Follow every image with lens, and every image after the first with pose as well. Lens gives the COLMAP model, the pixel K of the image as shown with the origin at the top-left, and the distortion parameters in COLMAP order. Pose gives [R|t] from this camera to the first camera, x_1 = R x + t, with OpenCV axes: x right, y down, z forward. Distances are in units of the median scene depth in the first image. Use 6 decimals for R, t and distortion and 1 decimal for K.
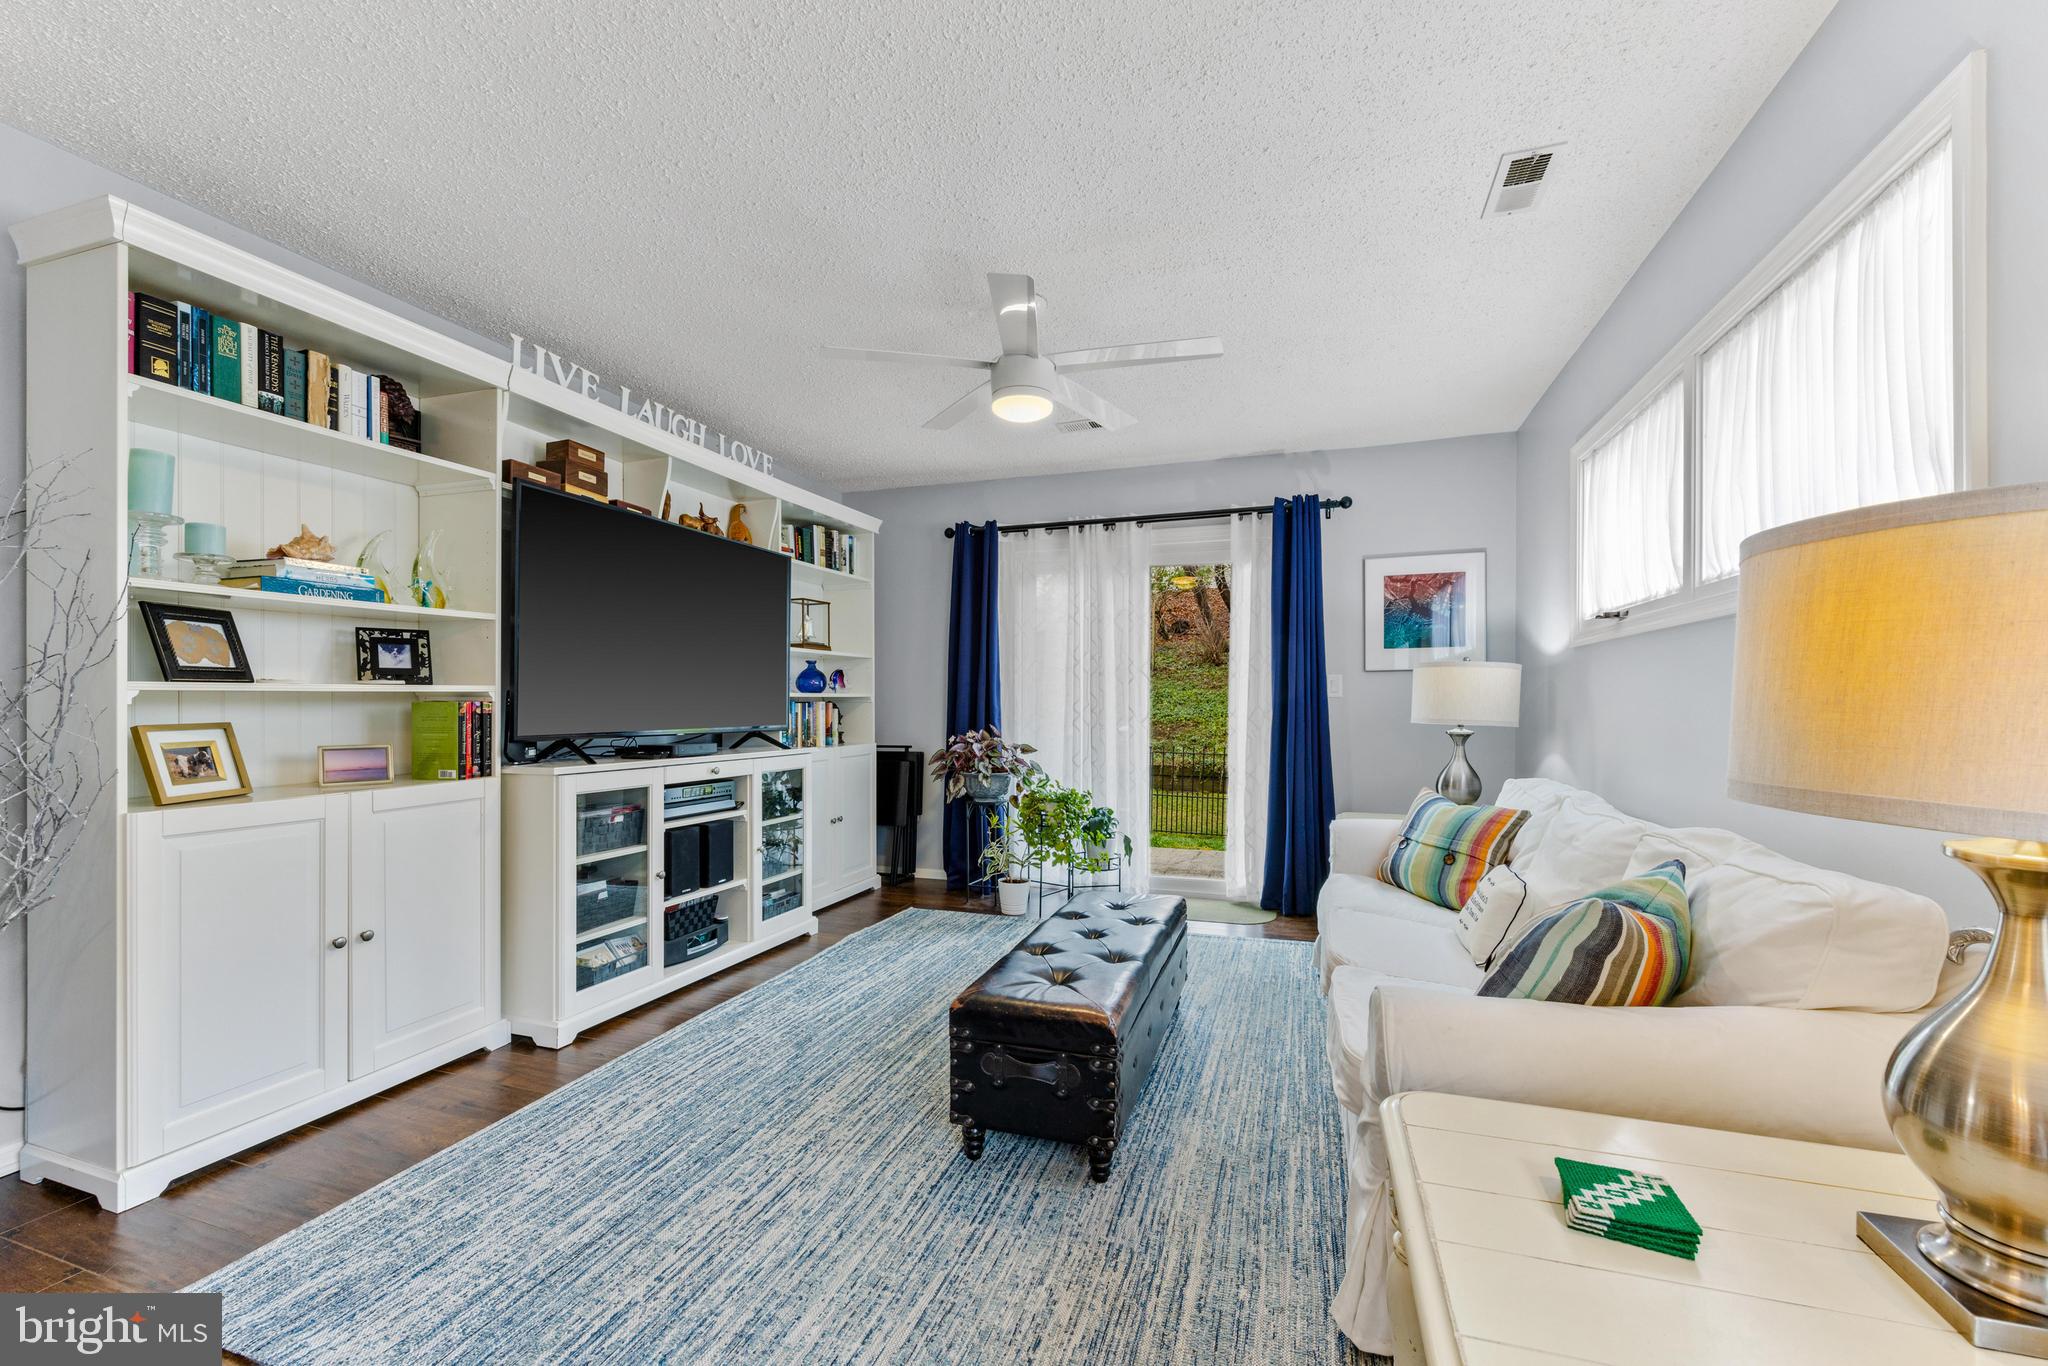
lens RADIAL K [[839.3, 0, 1027.9], [0, 839.3, 704.3], [0, 0, 1]] dist [0.000642, -0.000050]
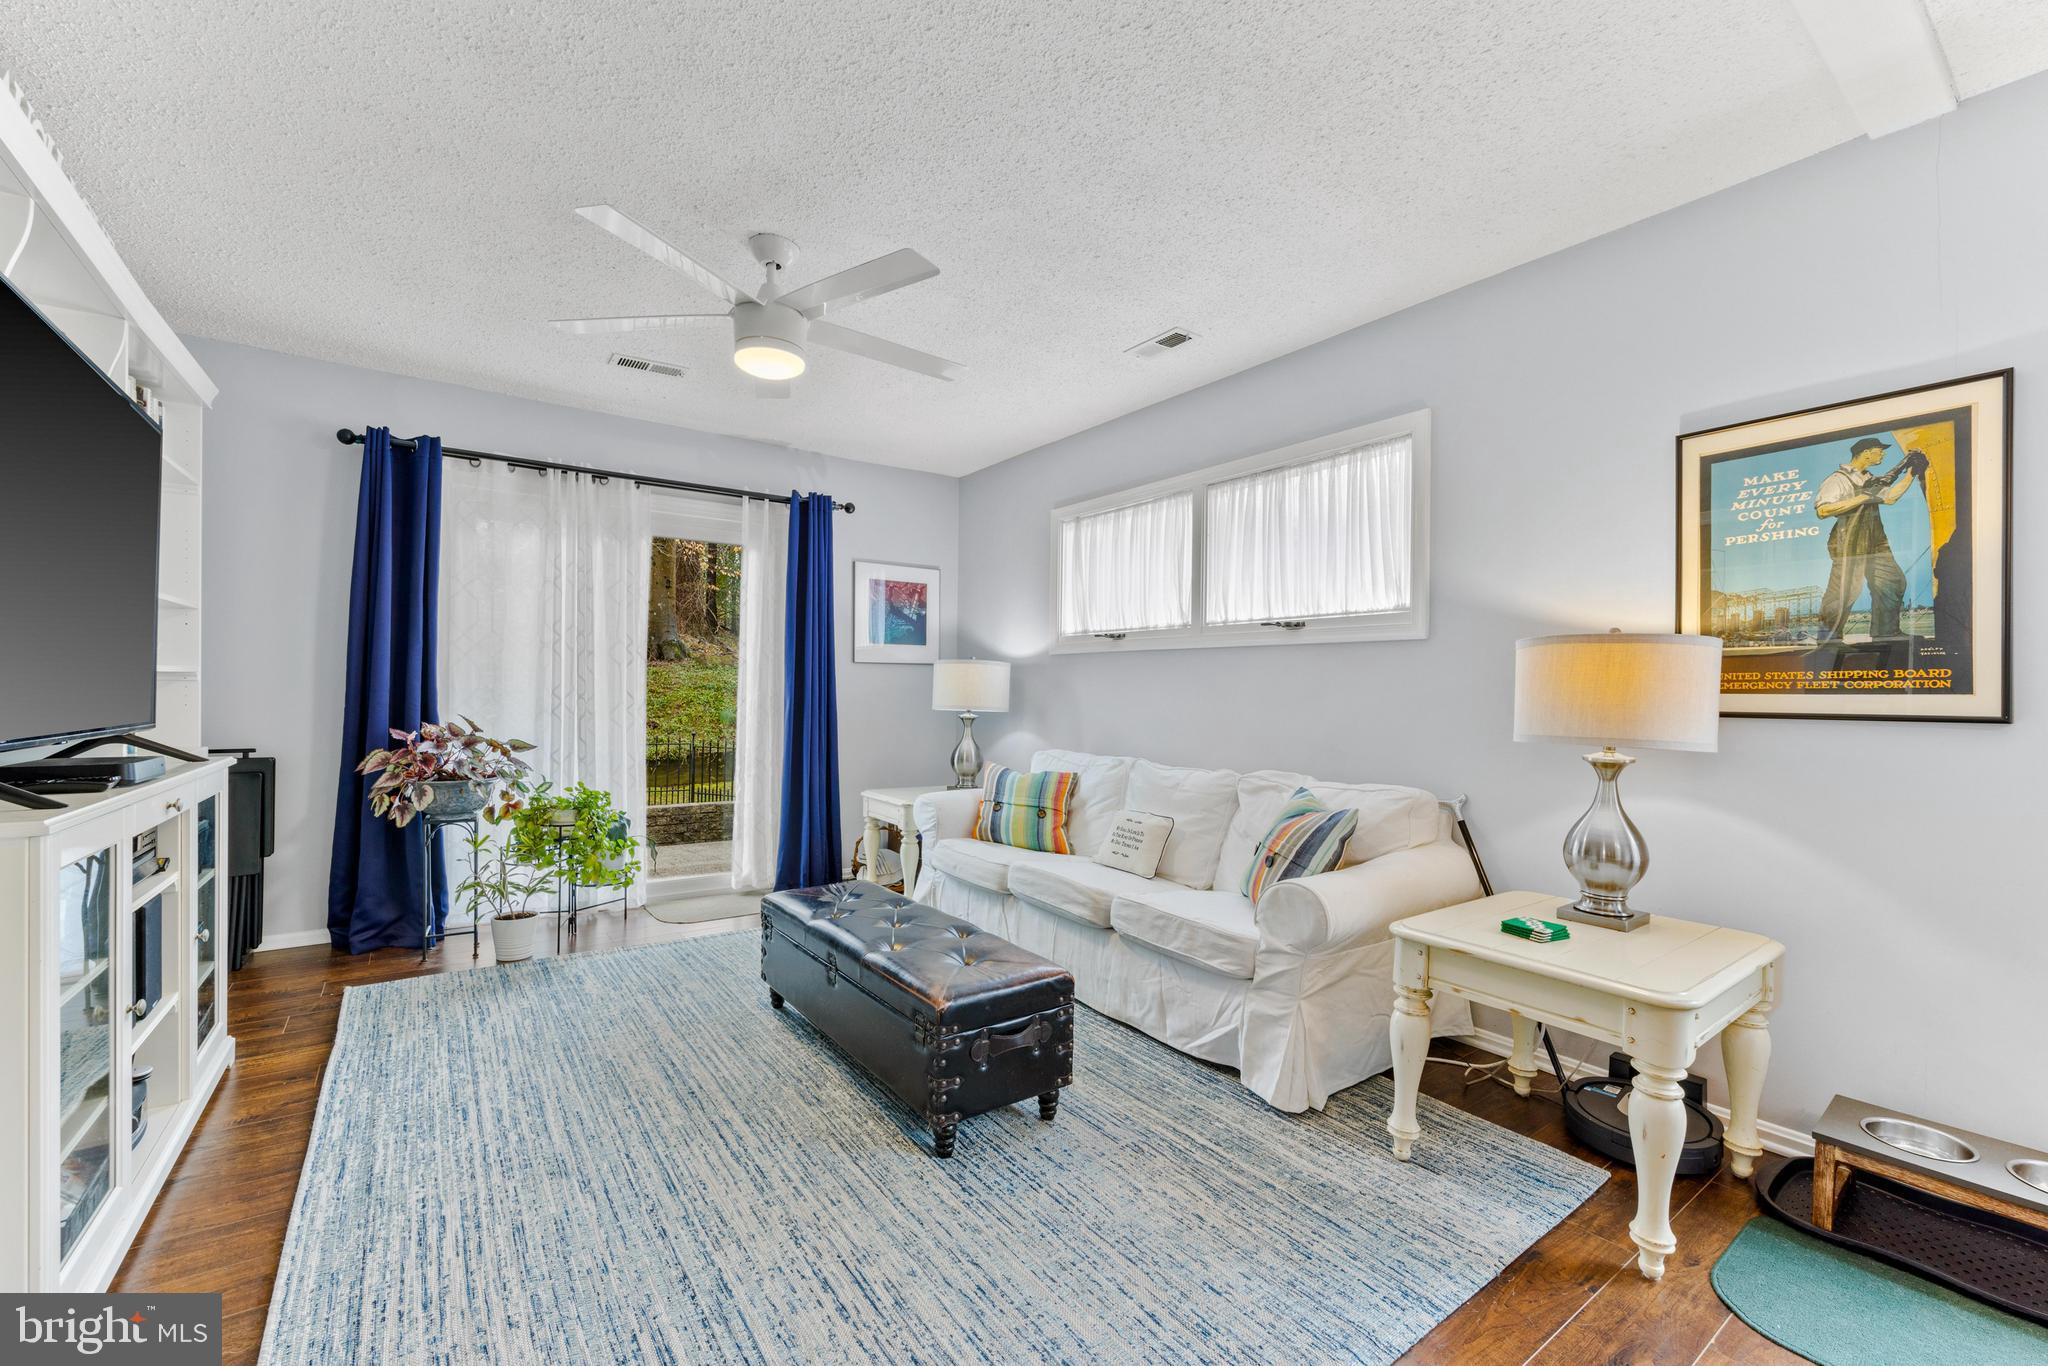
lens RADIAL K [[849.4, 0, 1027.3], [0, 849.4, 693.5], [0, 0, 1]] dist [0.002073, -0.000471]
pose [[0.582622, 0.006594, 0.812717, -0.429587], [-0.013408, 0.999909, 0.001499, -0.003542], [-0.812633, -0.011770, 0.582657, 0.180618]]
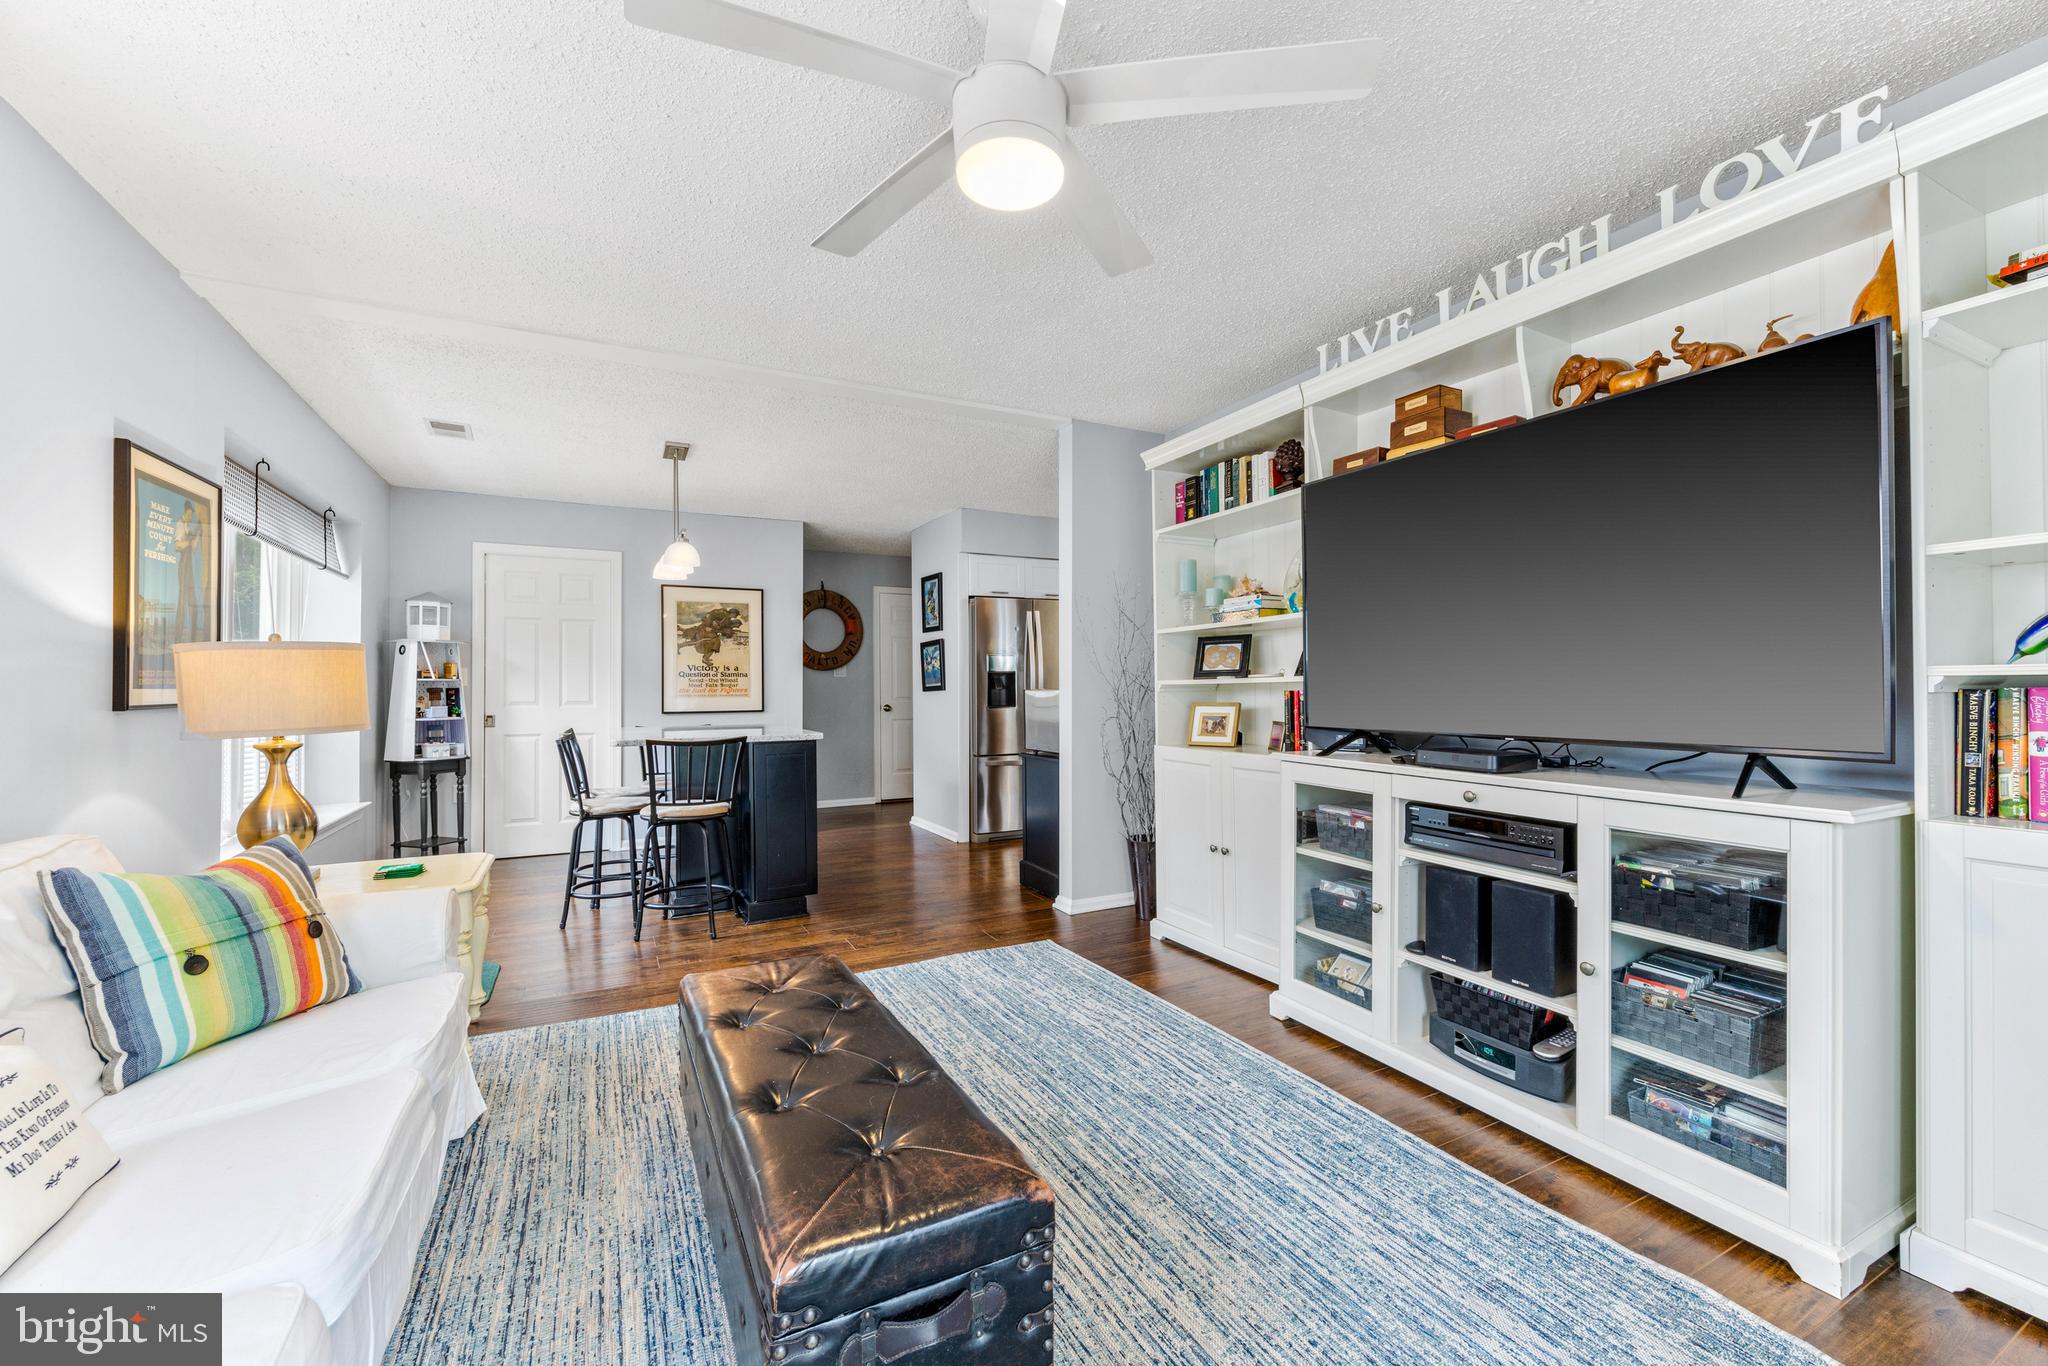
lens RADIAL K [[819.5, 0, 1024.0], [0, 819.5, 683.0], [0, 0, 1]] dist [-0.000917, -0.000152]
pose [[-0.695412, 0.000605, -0.718611, 0.279500], [0.004888, 0.999980, -0.003889, -0.007627], [0.718594, -0.006217, -0.695402, 1.020130]]
